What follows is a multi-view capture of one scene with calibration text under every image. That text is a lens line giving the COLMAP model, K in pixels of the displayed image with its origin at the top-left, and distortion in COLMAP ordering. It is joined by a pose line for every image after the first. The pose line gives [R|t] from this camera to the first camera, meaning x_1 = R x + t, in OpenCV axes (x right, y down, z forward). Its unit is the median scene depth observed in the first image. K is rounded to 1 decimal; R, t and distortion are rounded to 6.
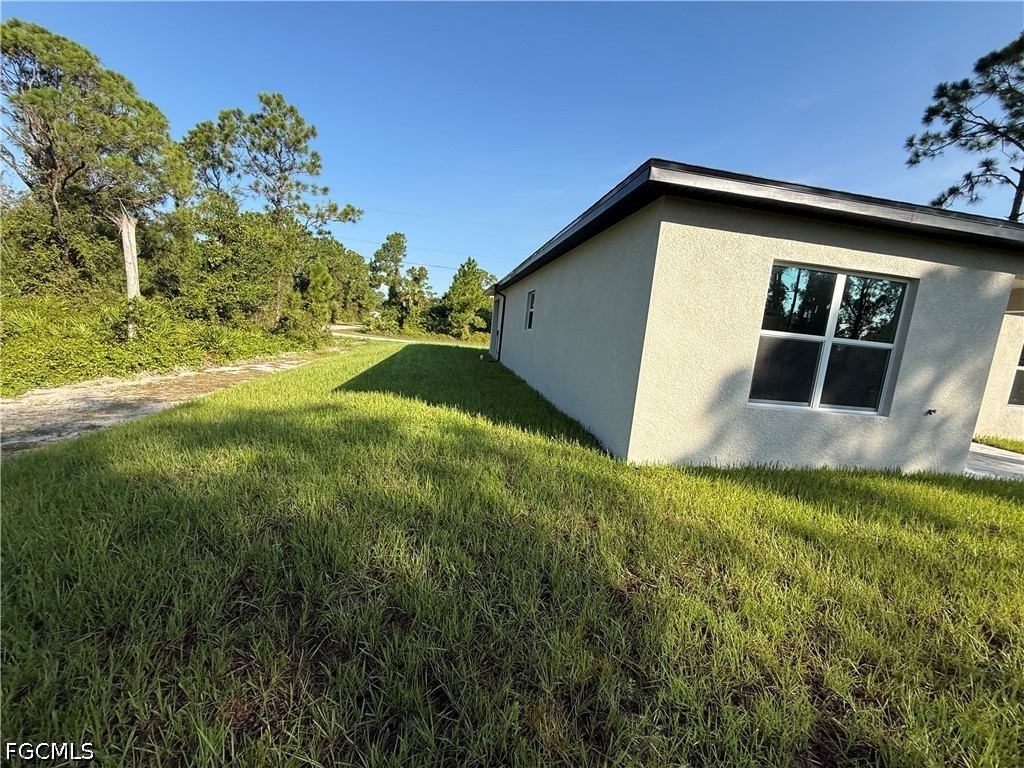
lens RADIAL K [[408.0, 0, 509.5], [0, 408.0, 386.7], [0, 0, 1]] dist [-0.000852, 0.000489]
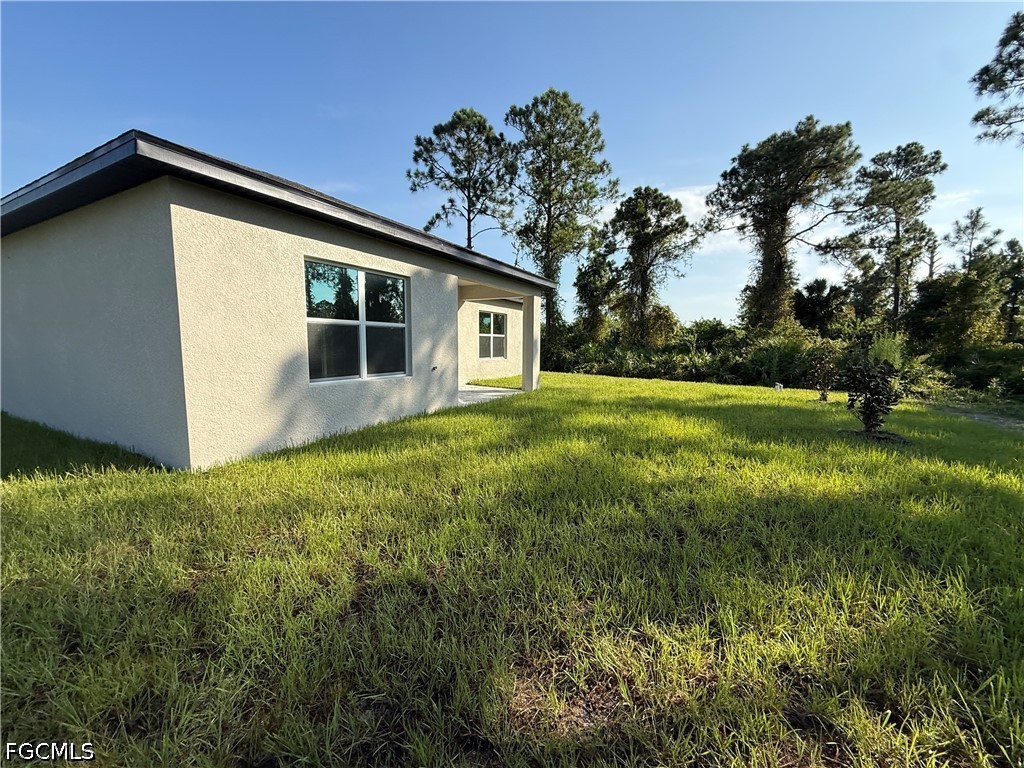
lens RADIAL K [[408.0, 0, 509.5], [0, 408.0, 386.7], [0, 0, 1]] dist [-0.000852, 0.000489]
pose [[0.595003, -0.176534, 0.784096, 0.030595], [0.161714, 0.981924, 0.098358, 0.027690], [-0.787286, 0.068276, 0.612796, -0.119125]]
